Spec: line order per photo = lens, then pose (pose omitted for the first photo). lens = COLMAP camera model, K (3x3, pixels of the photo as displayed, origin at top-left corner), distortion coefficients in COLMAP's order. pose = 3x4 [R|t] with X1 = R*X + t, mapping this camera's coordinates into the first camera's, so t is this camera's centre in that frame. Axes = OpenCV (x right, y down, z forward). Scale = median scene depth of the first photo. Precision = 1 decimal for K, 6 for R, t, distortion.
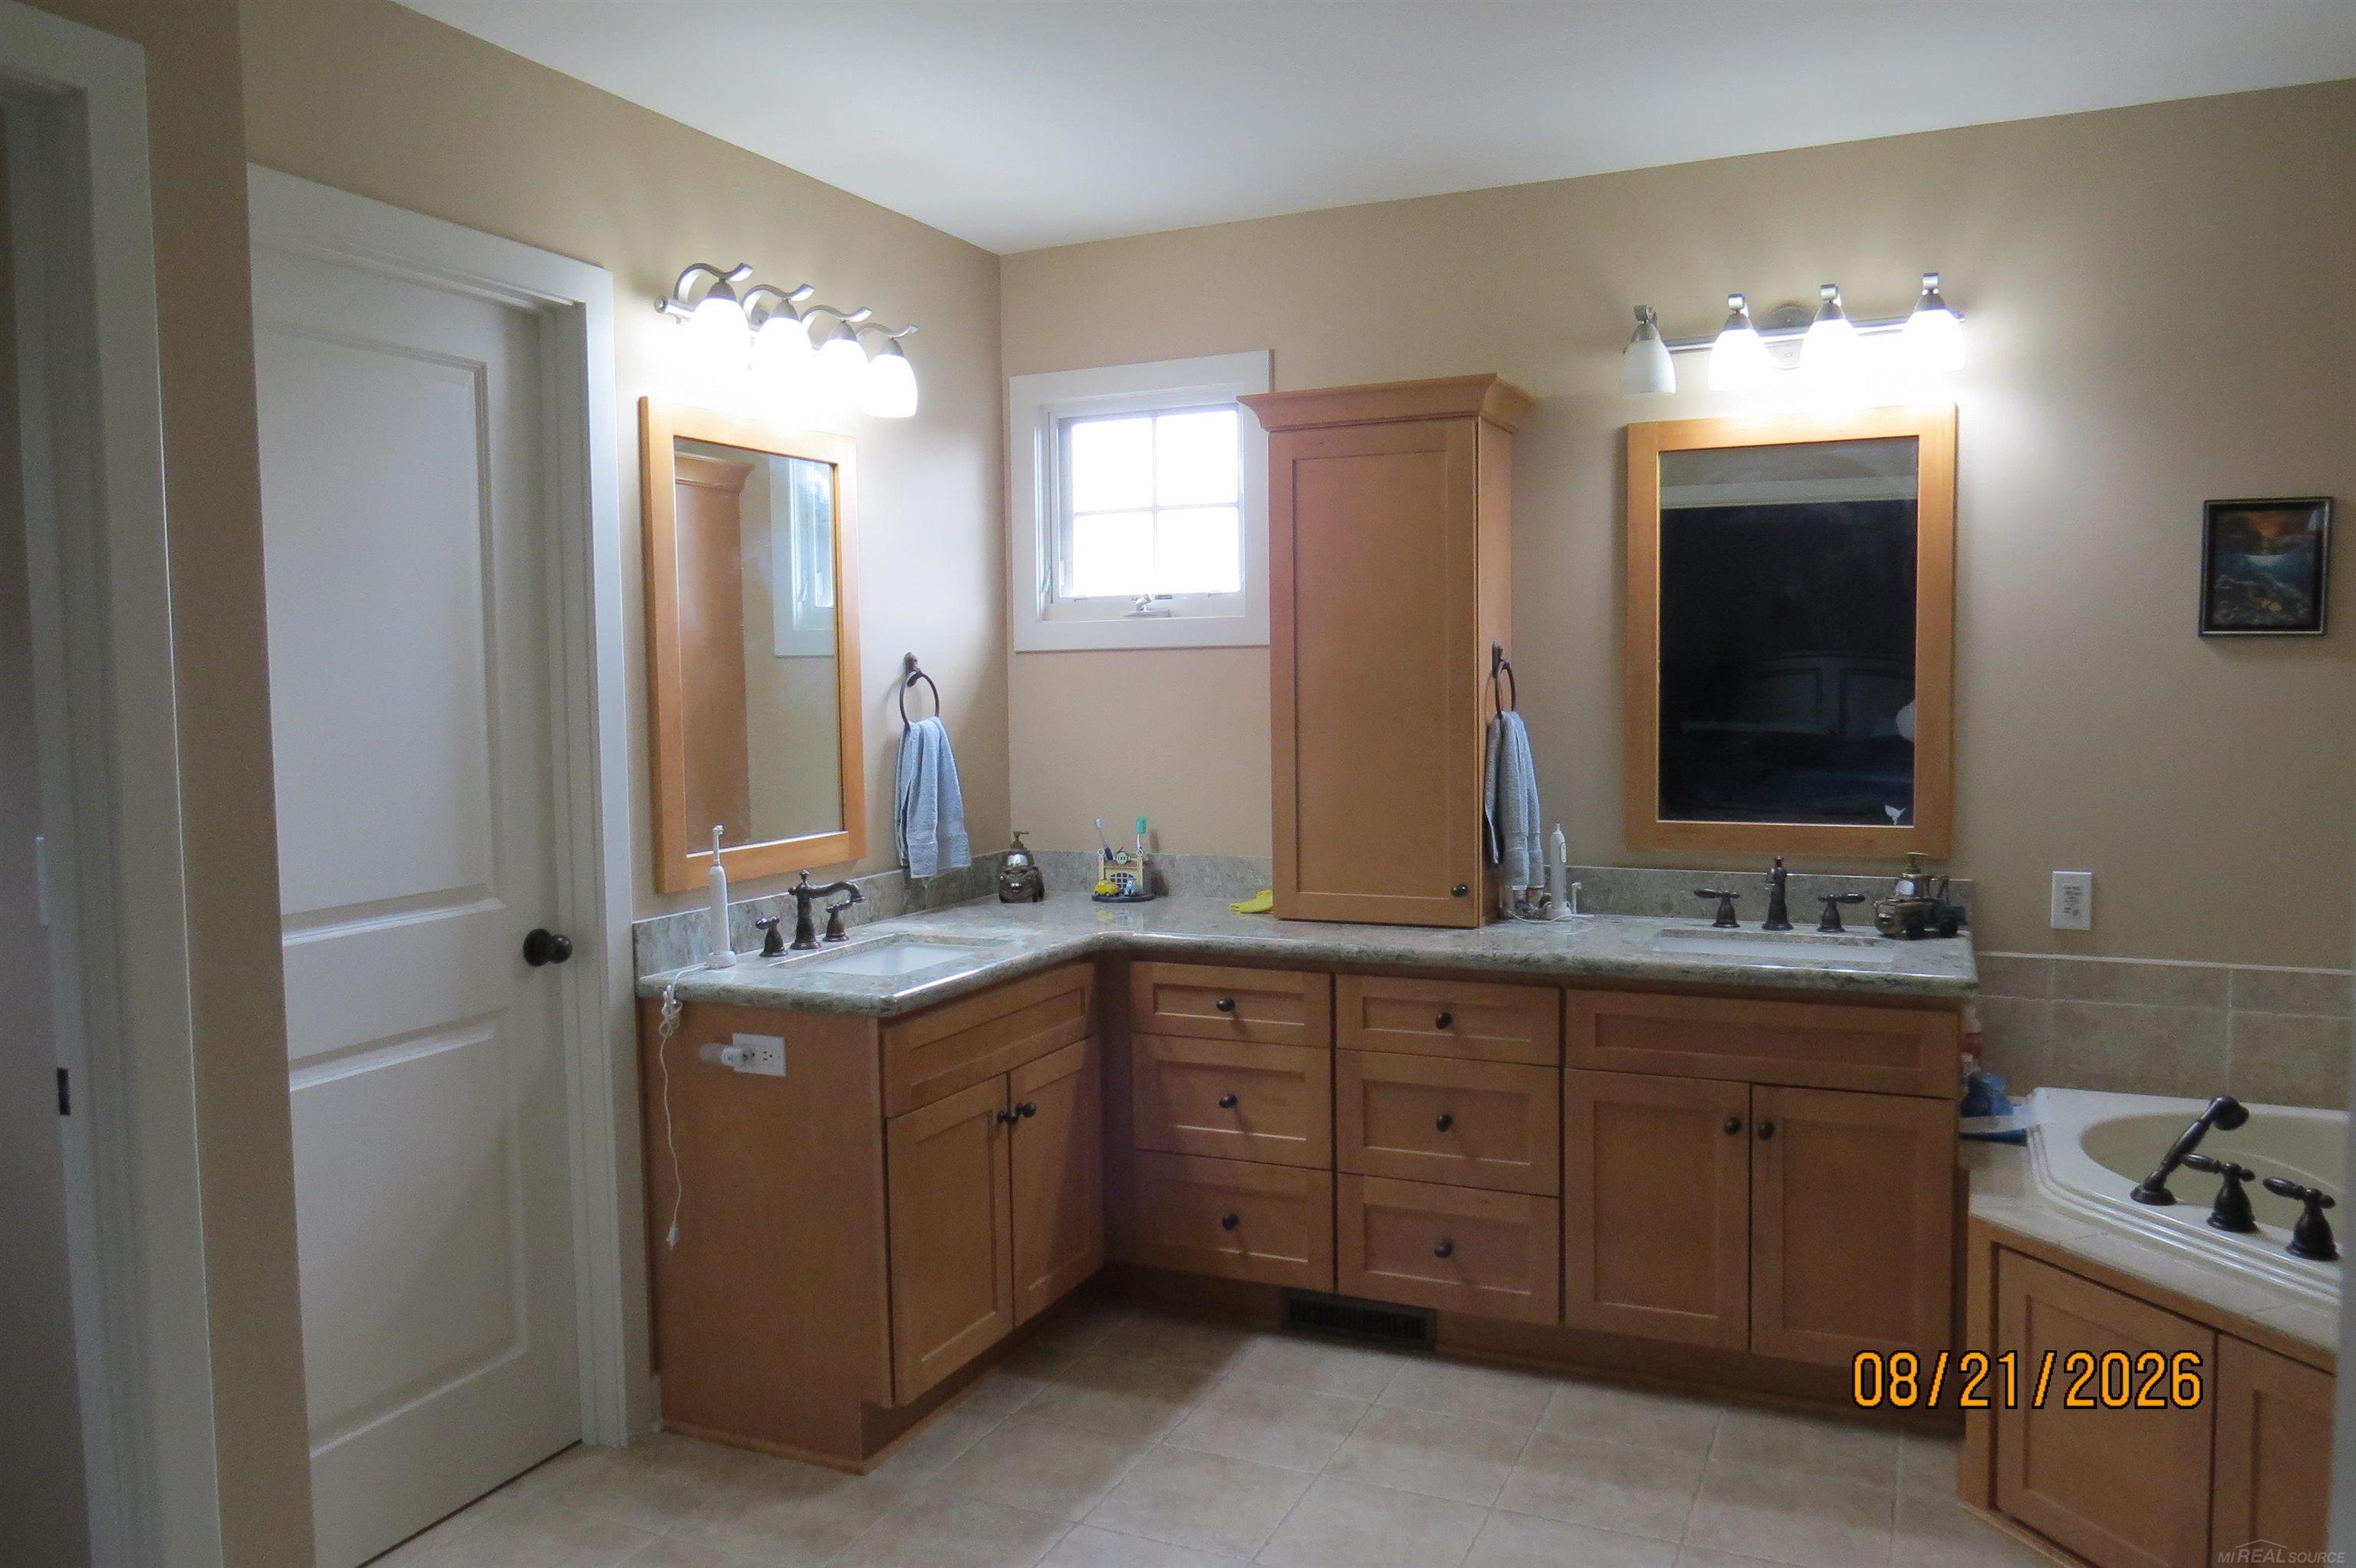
lens RADIAL K [[1683.2, 0, 1177.3], [0, 1683.2, 786.9], [0, 0, 1]] dist [-0.033045, 0.001728]
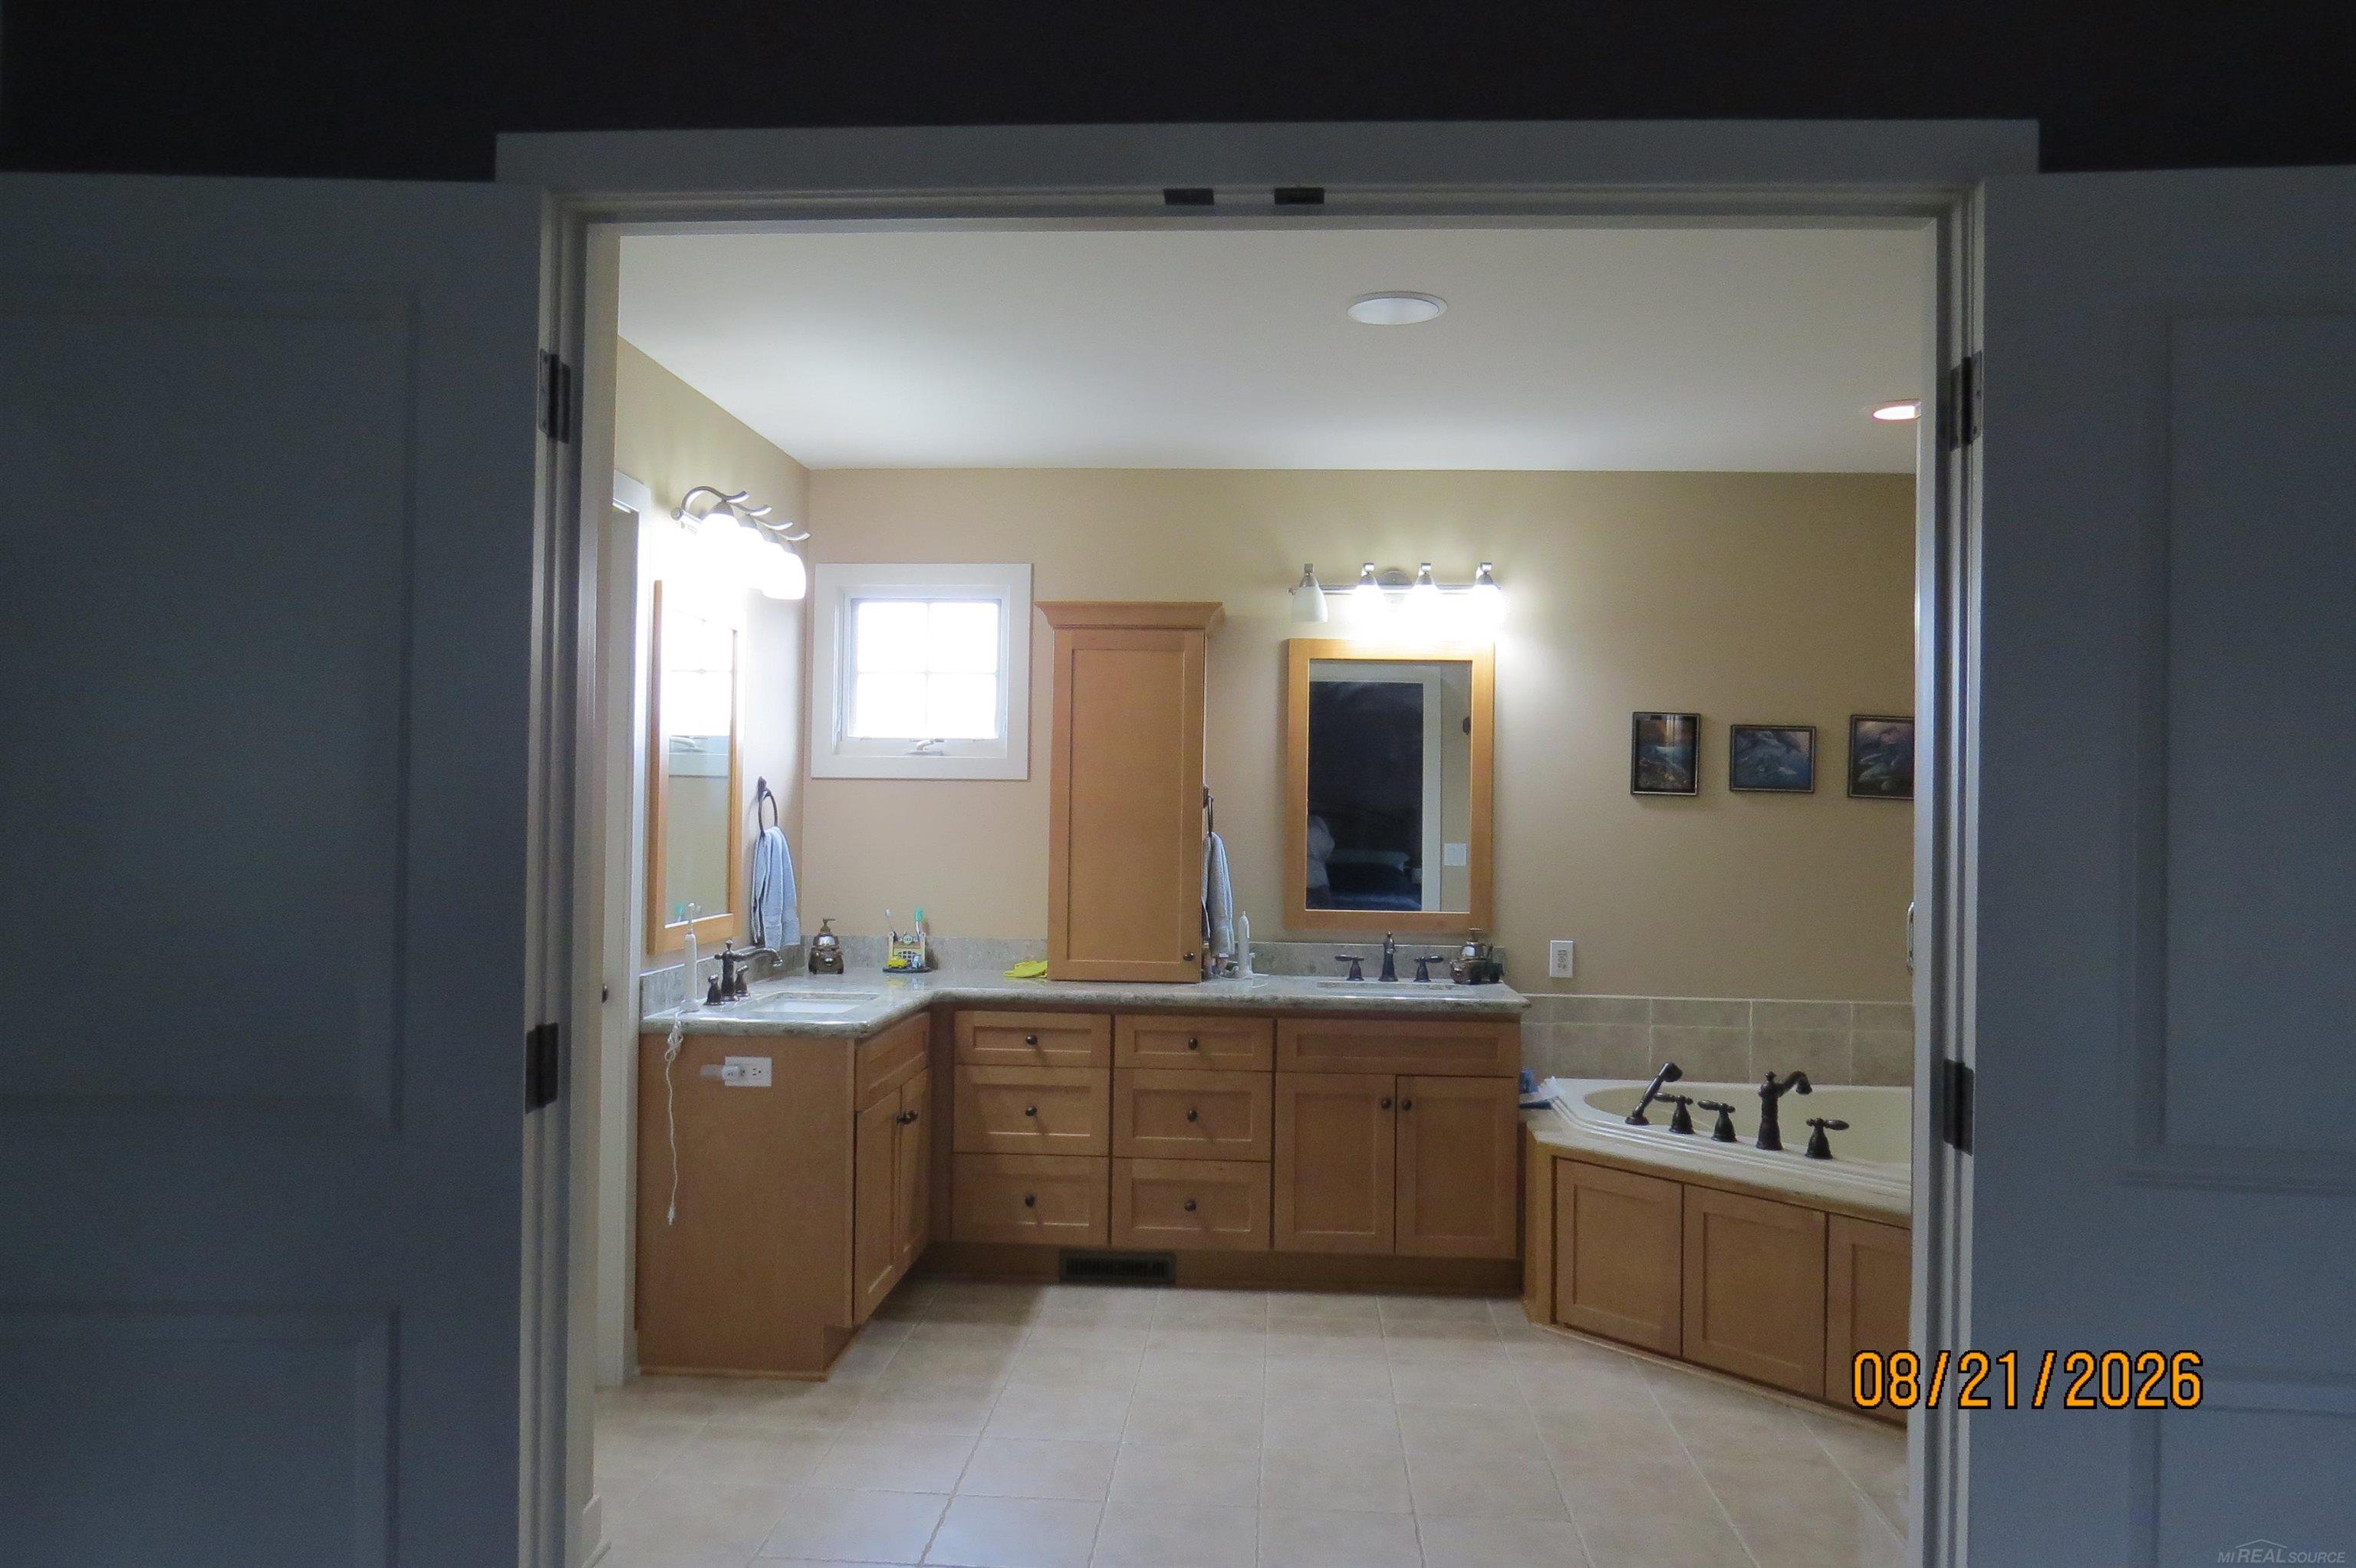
lens RADIAL K [[1670.5, 0, 1188.1], [0, 1670.5, 779.4], [0, 0, 1]] dist [-0.079409, 0.057830]
pose [[0.930691, 0.034465, 0.364180, -0.372239], [-0.003736, 0.996396, -0.084747, 0.033592], [-0.365788, 0.077512, 0.927465, -0.342878]]
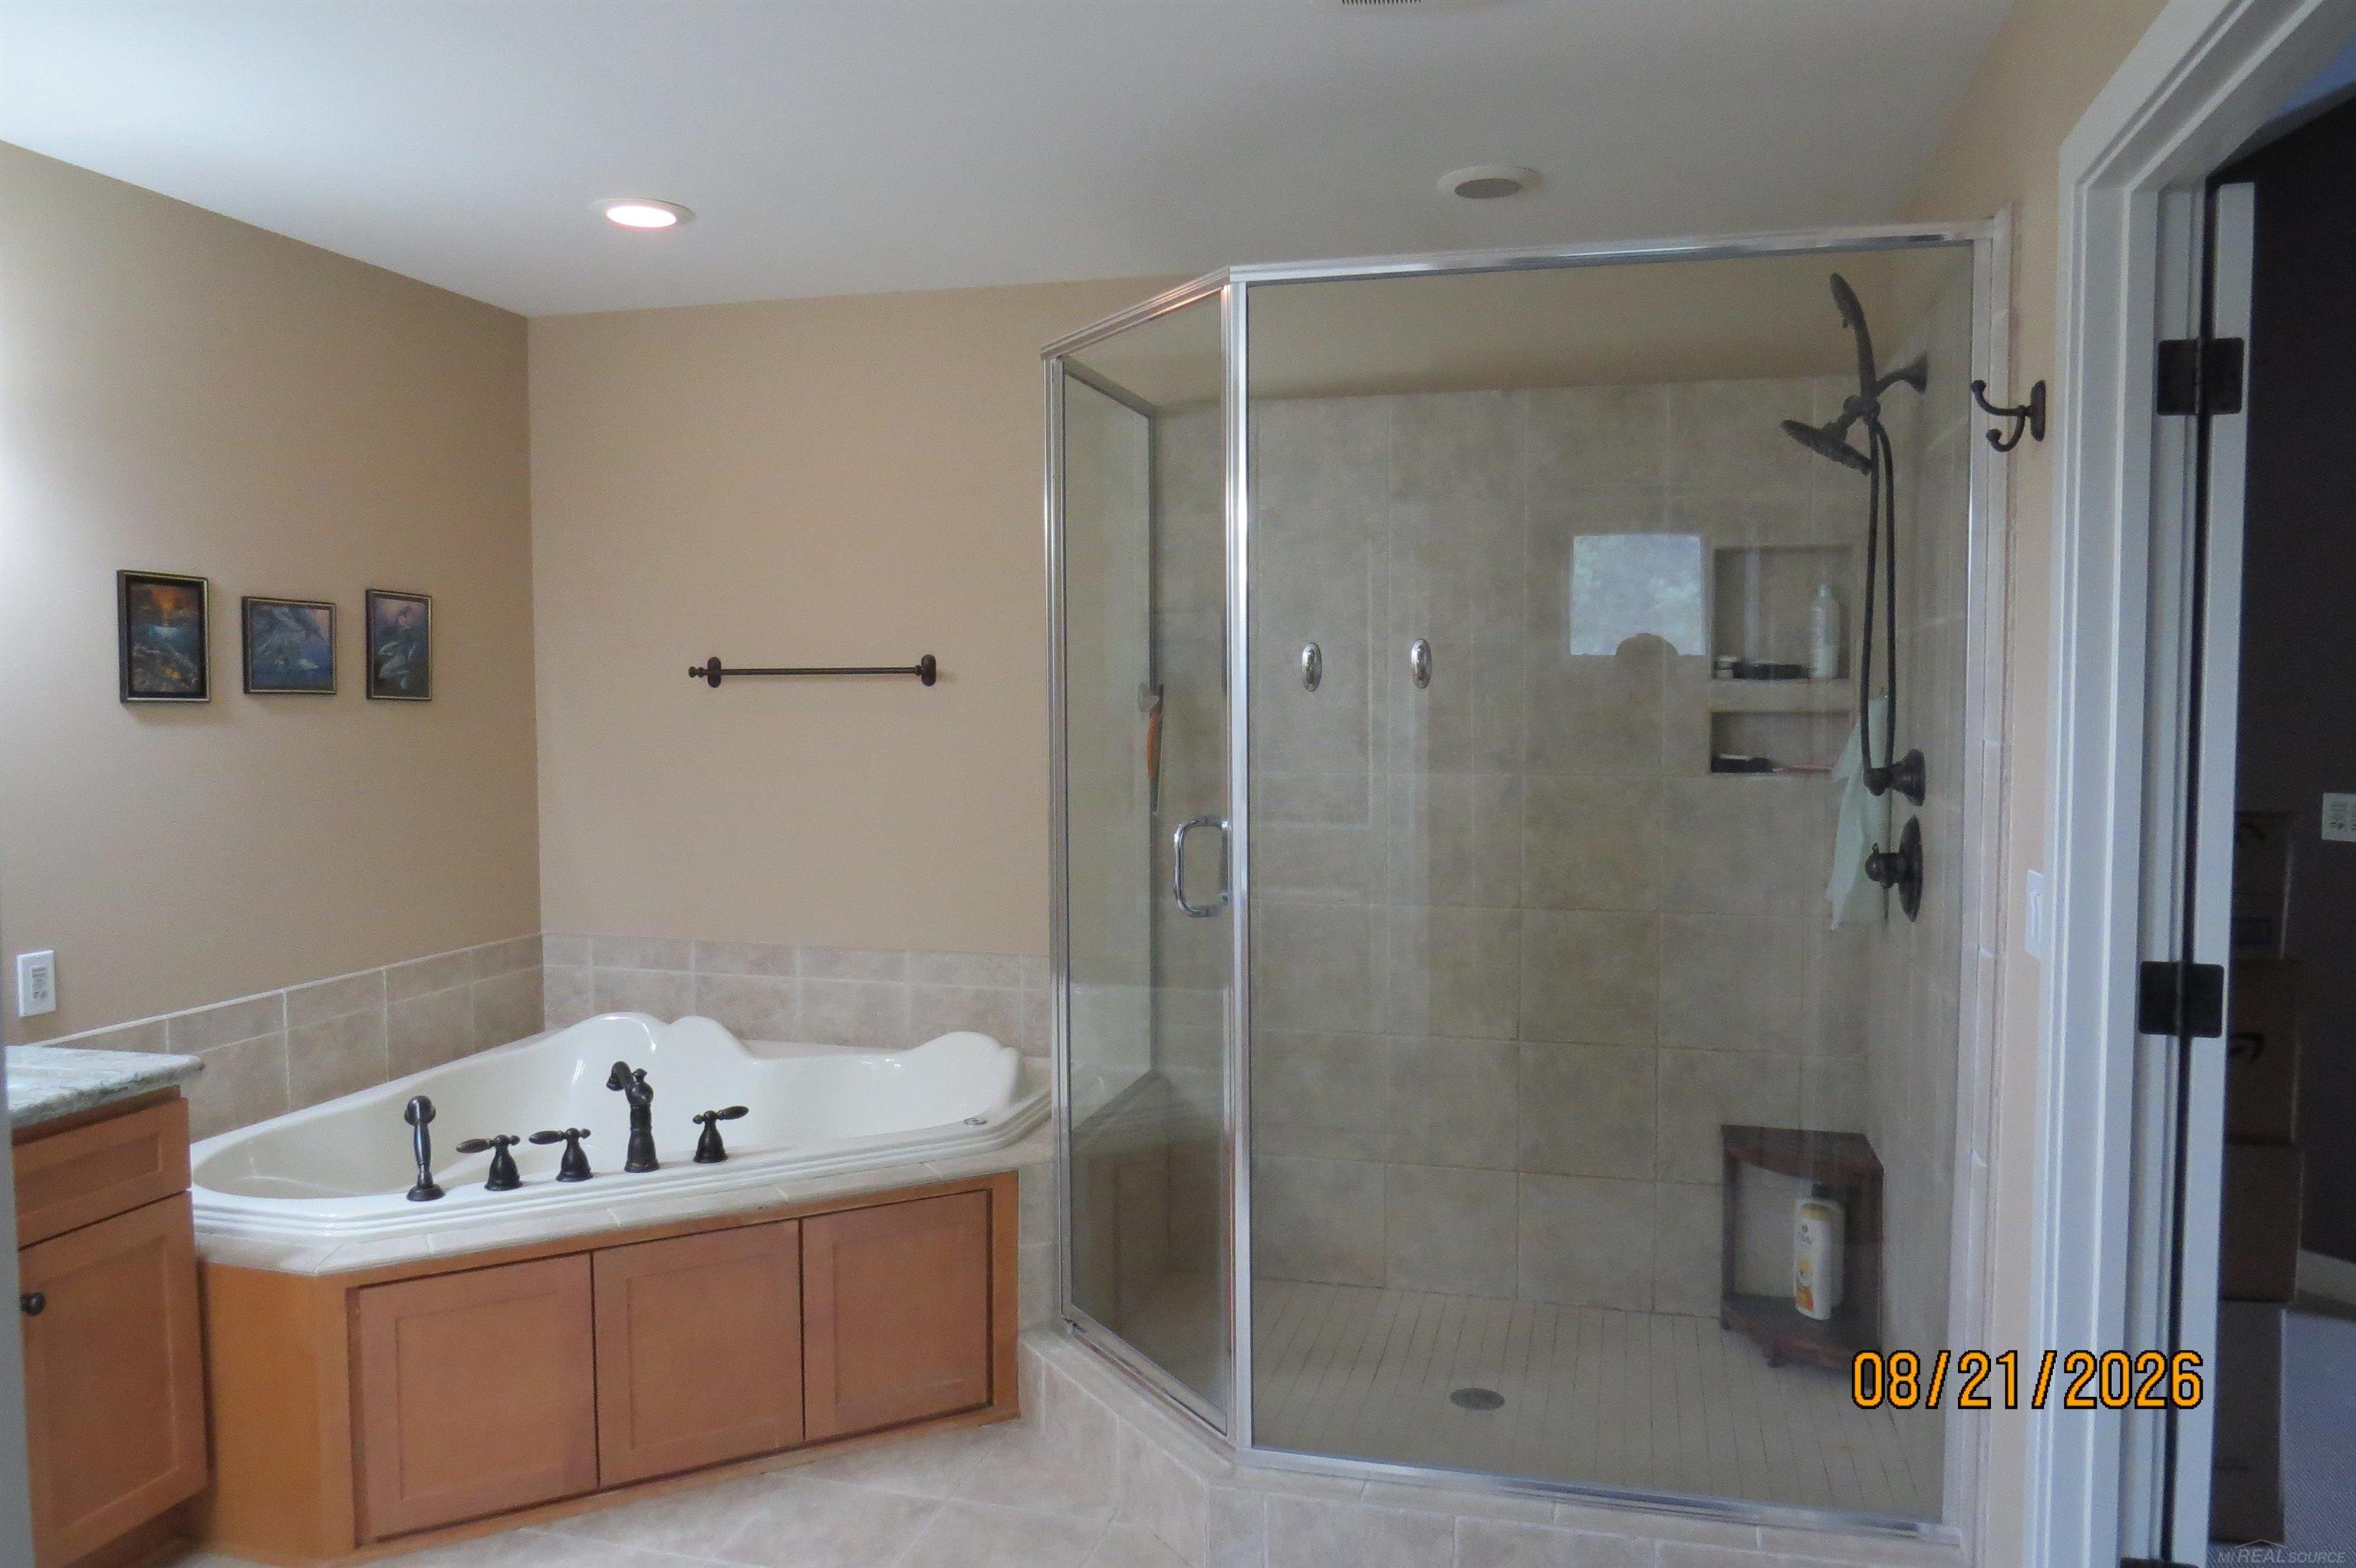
lens RADIAL K [[1670.5, 0, 1188.1], [0, 1670.5, 779.4], [0, 0, 1]] dist [-0.079409, 0.057830]
pose [[-0.174326, -0.036146, 0.984024, -0.473077], [0.080601, 0.995449, 0.050844, -0.040333], [-0.981384, 0.088176, -0.170619, 0.516159]]
